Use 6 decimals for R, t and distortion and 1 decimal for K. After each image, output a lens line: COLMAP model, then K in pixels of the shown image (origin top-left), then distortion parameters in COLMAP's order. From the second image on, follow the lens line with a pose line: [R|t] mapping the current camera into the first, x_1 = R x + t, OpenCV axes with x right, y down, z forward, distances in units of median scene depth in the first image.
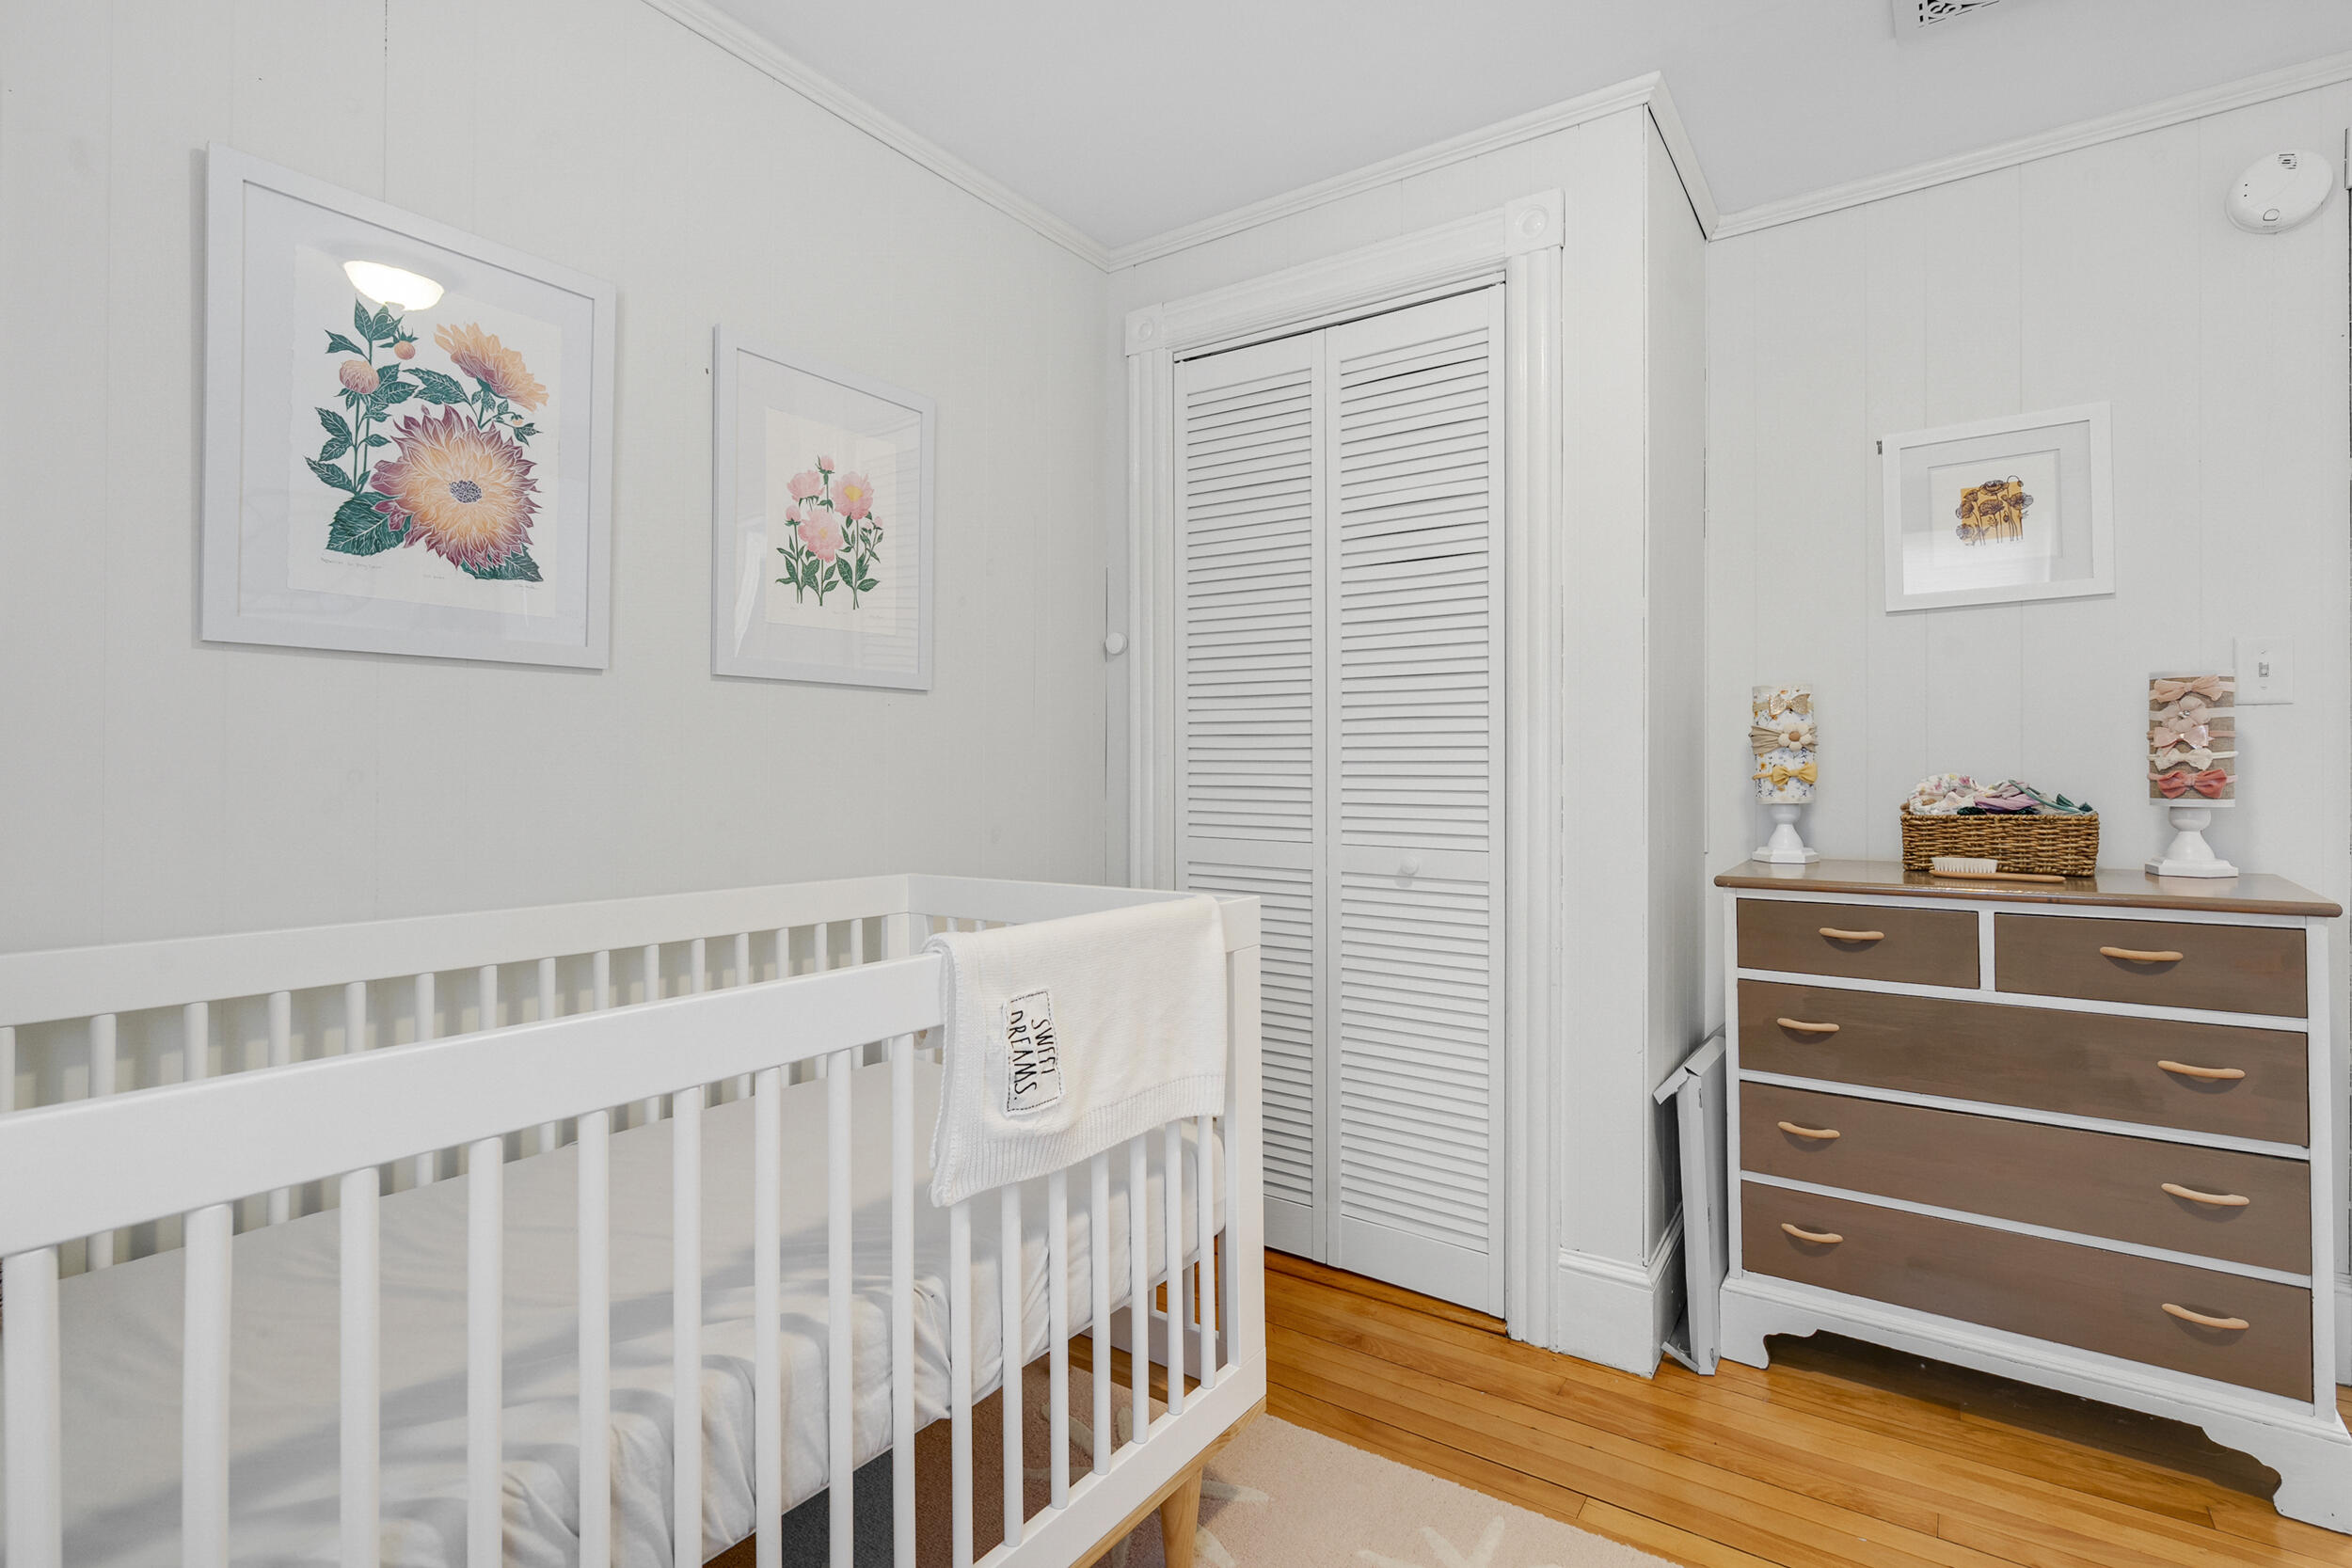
lens RADIAL K [[1134.5, 0, 1173.2], [0, 1134.5, 769.0], [0, 0, 1]] dist [-0.010969, 0.002058]
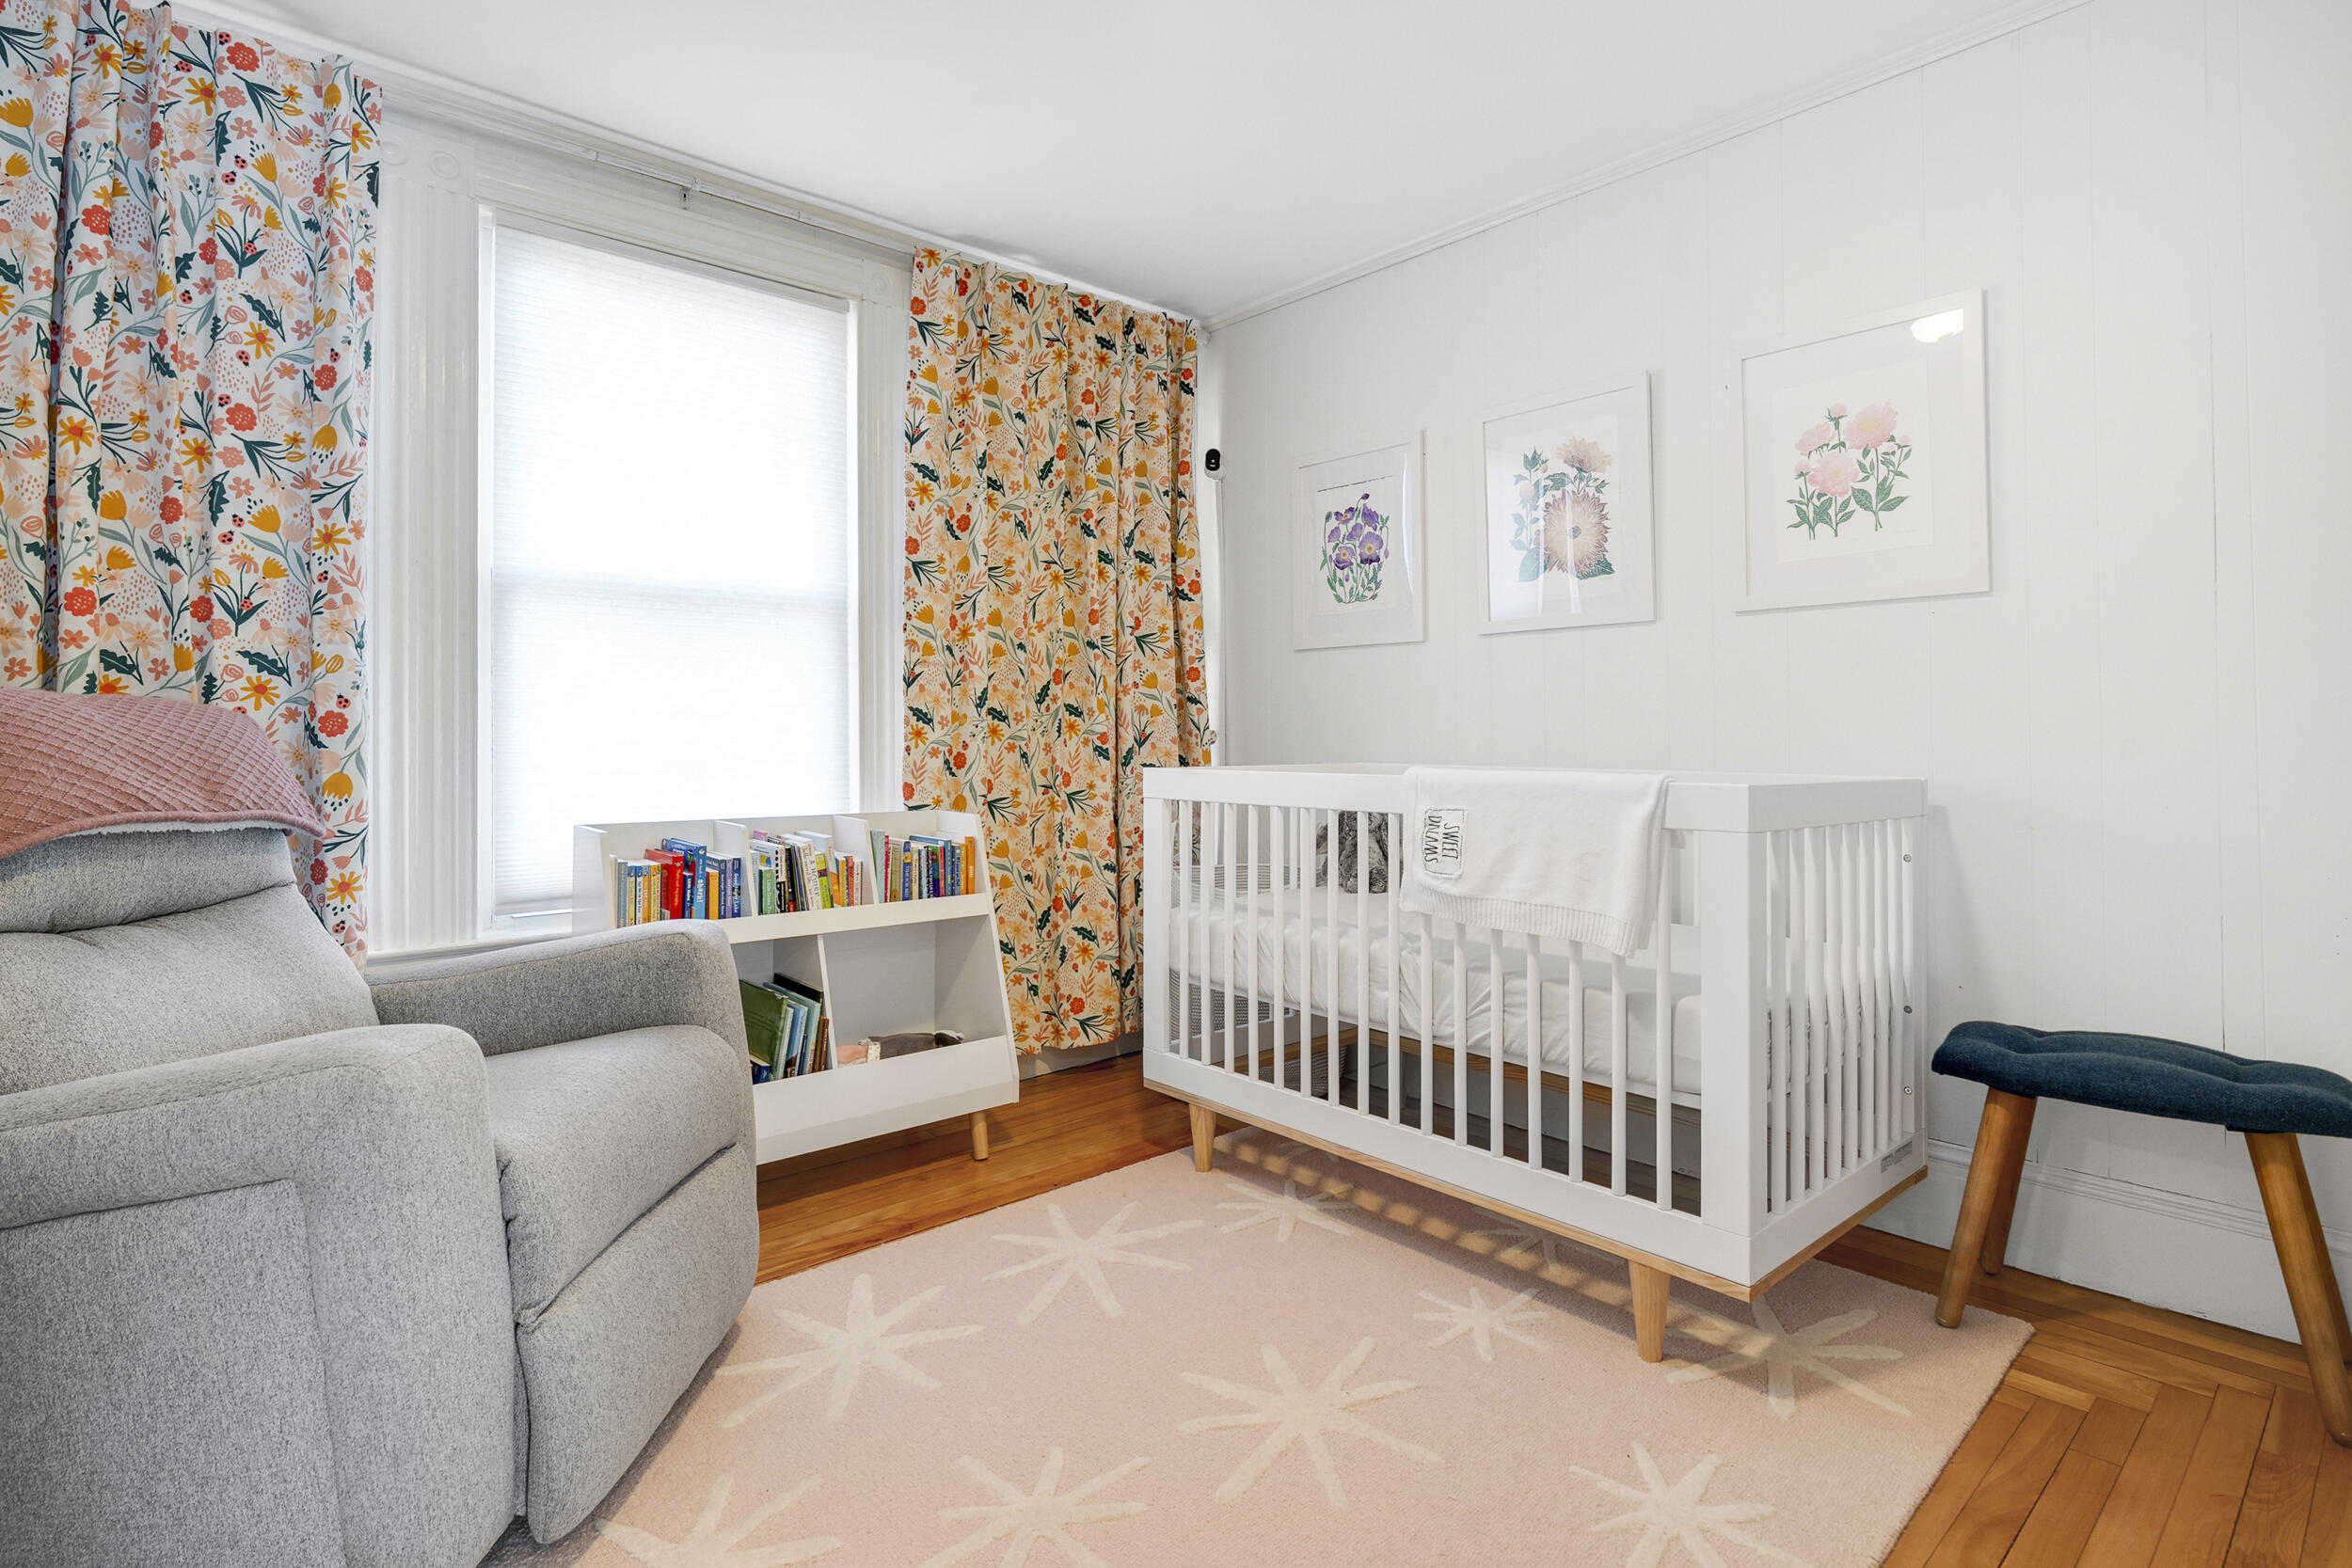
lens RADIAL K [[1134.5, 0, 1176.8], [0, 1134.5, 762.6], [0, 0, 1]] dist [-0.010969, 0.002058]
pose [[-0.243337, 0.018374, -0.969768, 0.993592], [-0.002106, 0.999808, 0.019472, 0.065683], [0.969940, 0.006780, -0.243252, 0.650821]]
